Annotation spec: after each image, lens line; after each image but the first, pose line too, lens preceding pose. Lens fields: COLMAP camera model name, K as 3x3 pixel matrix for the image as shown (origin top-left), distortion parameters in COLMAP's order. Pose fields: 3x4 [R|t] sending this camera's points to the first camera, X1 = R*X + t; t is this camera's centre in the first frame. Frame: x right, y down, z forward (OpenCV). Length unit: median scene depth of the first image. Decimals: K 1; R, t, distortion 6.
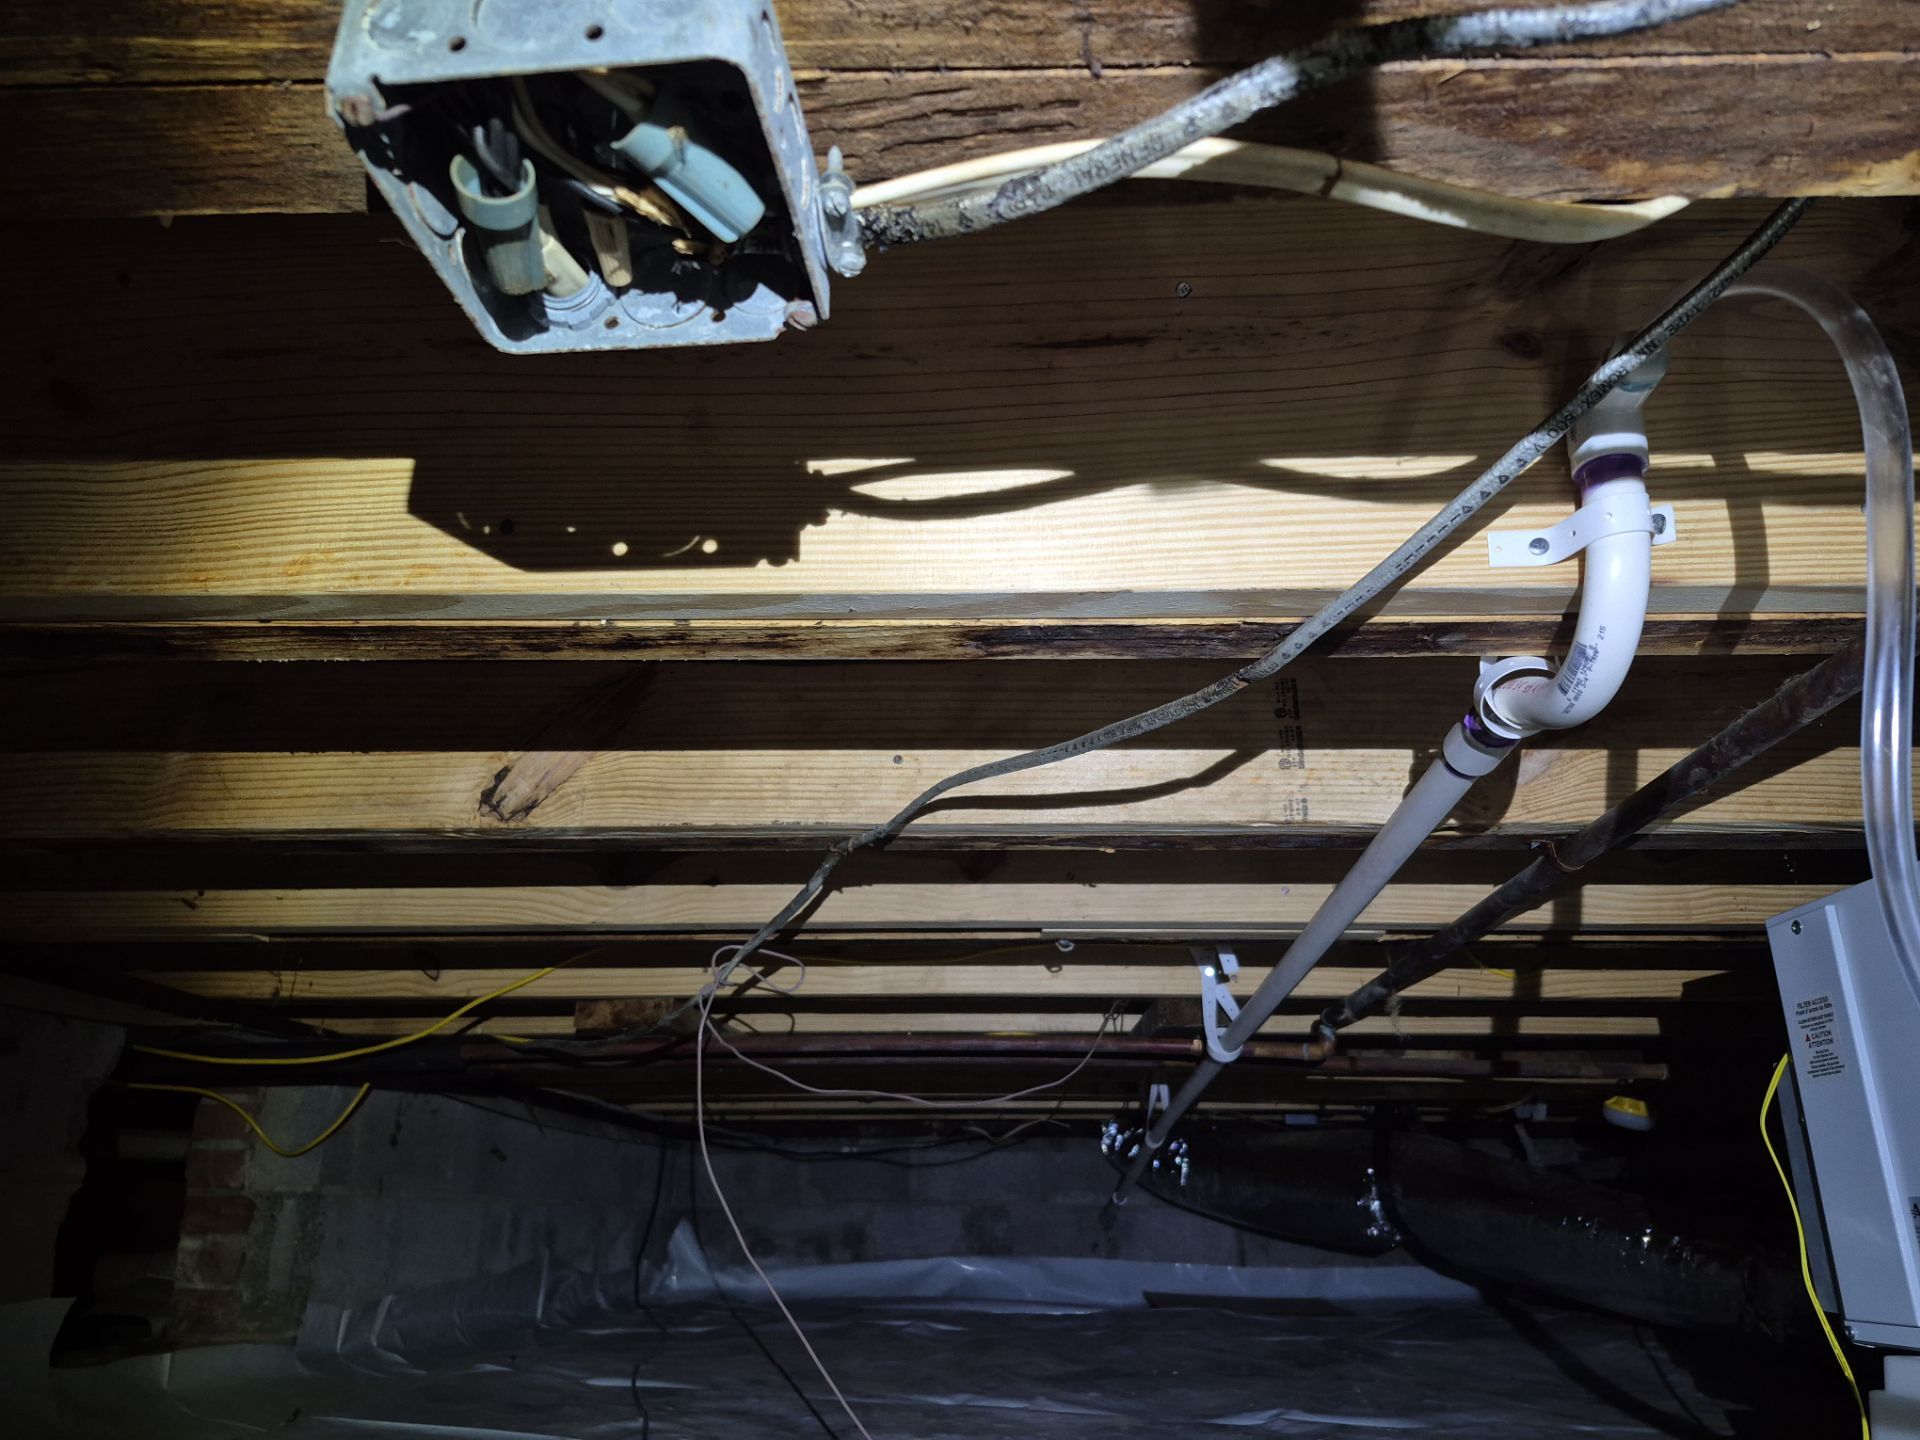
lens RADIAL K [[1388.7, 0, 958.2], [0, 1388.7, 691.0], [0, 0, 1]] dist [0.004196, 0.001561]
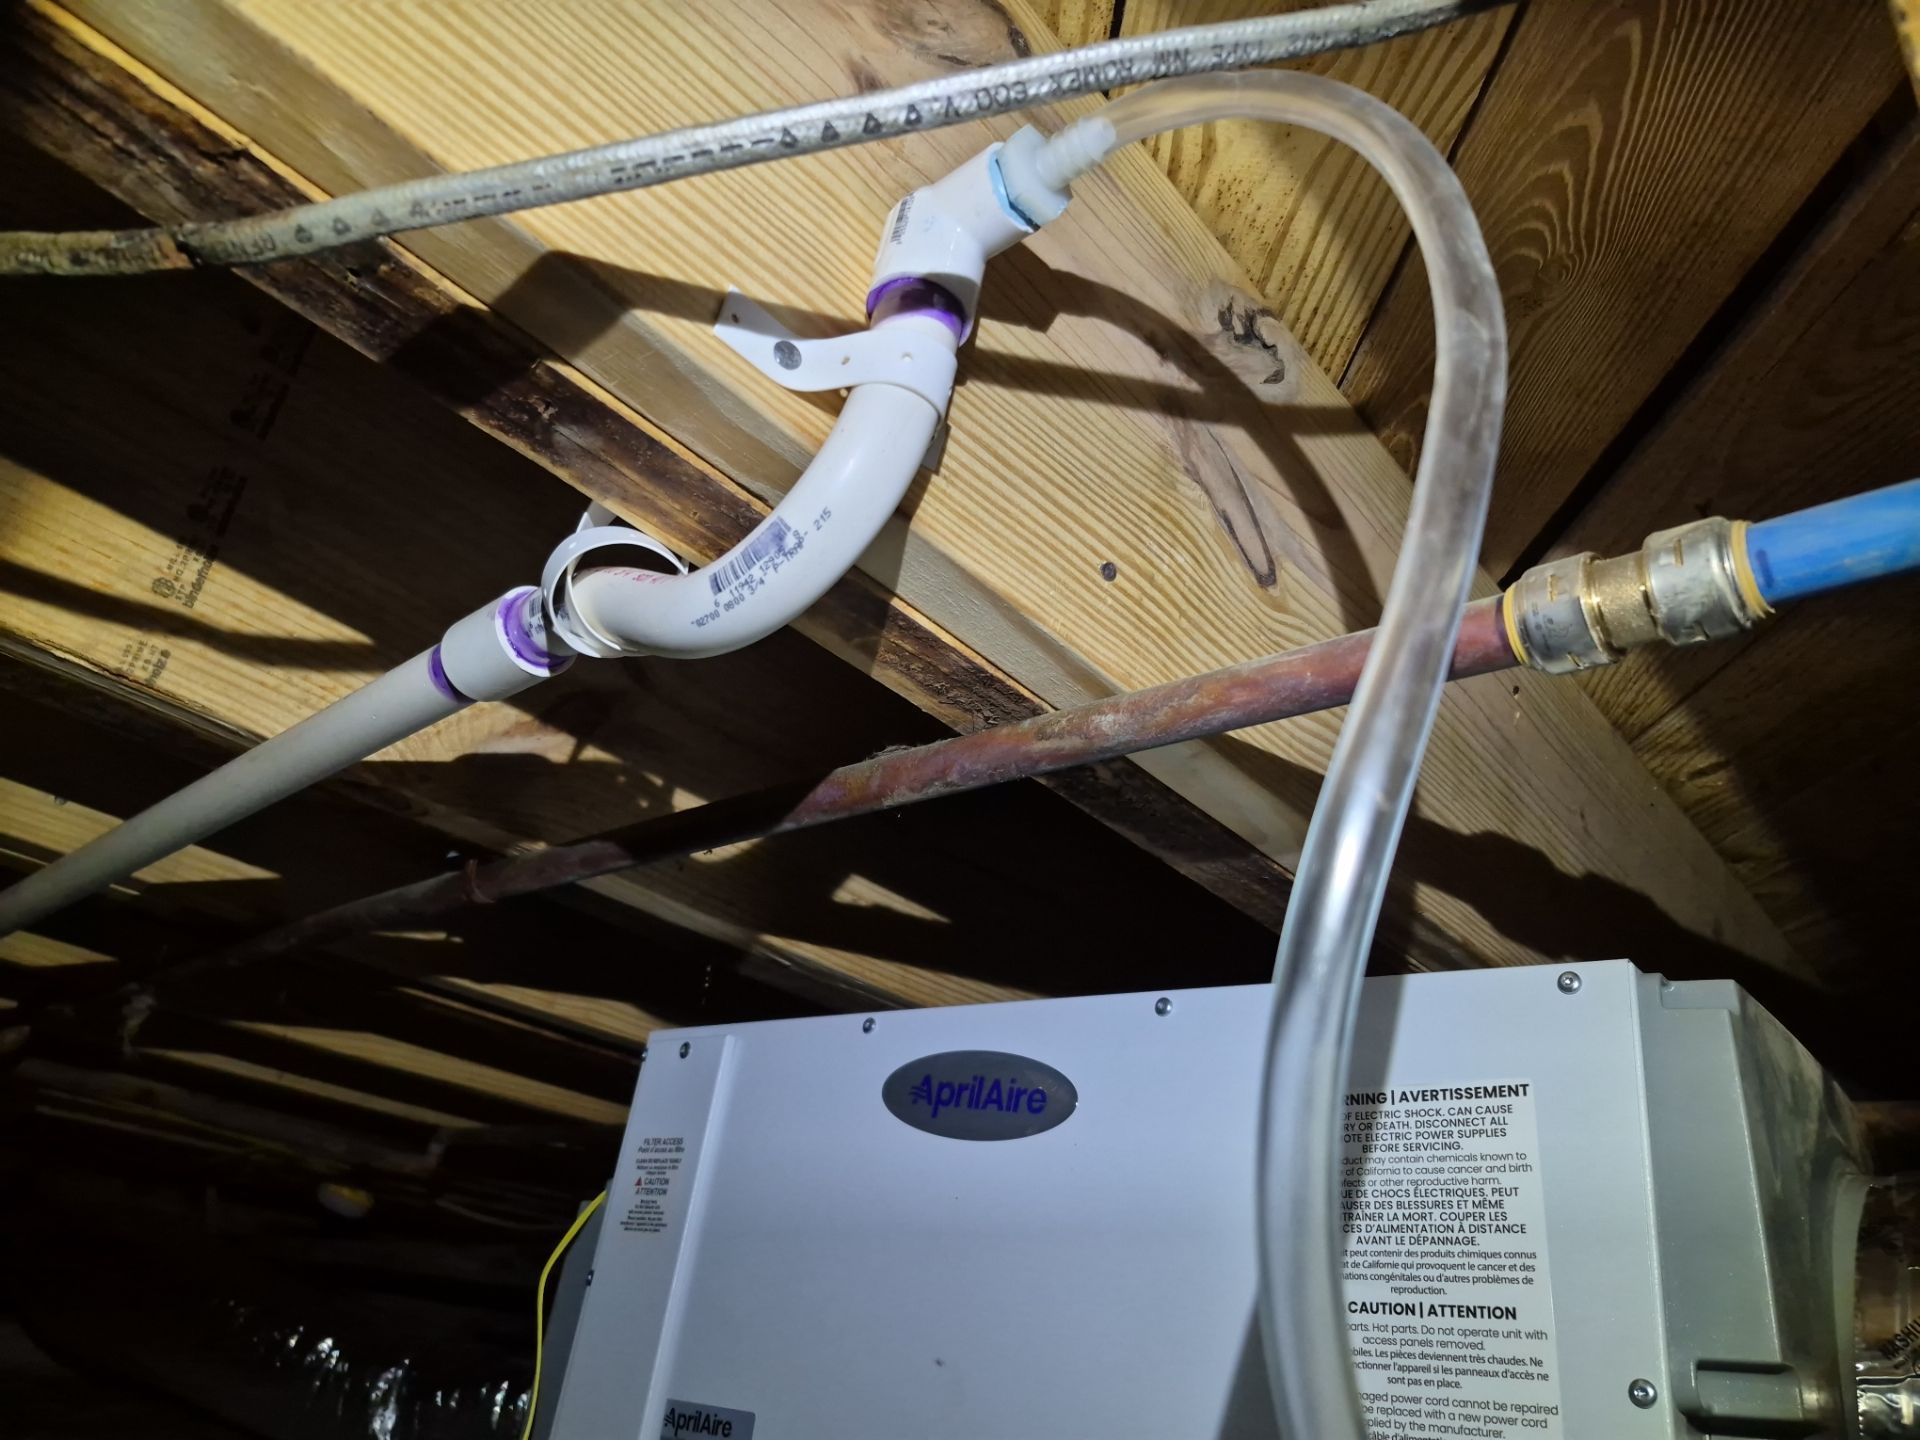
lens RADIAL K [[1388.7, 0, 958.2], [0, 1388.7, 691.0], [0, 0, 1]] dist [0.004196, 0.001561]
pose [[0.647800, 0.418405, 0.636626, 0.092032], [-0.395024, 0.899038, -0.188909, 0.071625], [-0.651391, -0.129107, 0.747677, 0.310479]]
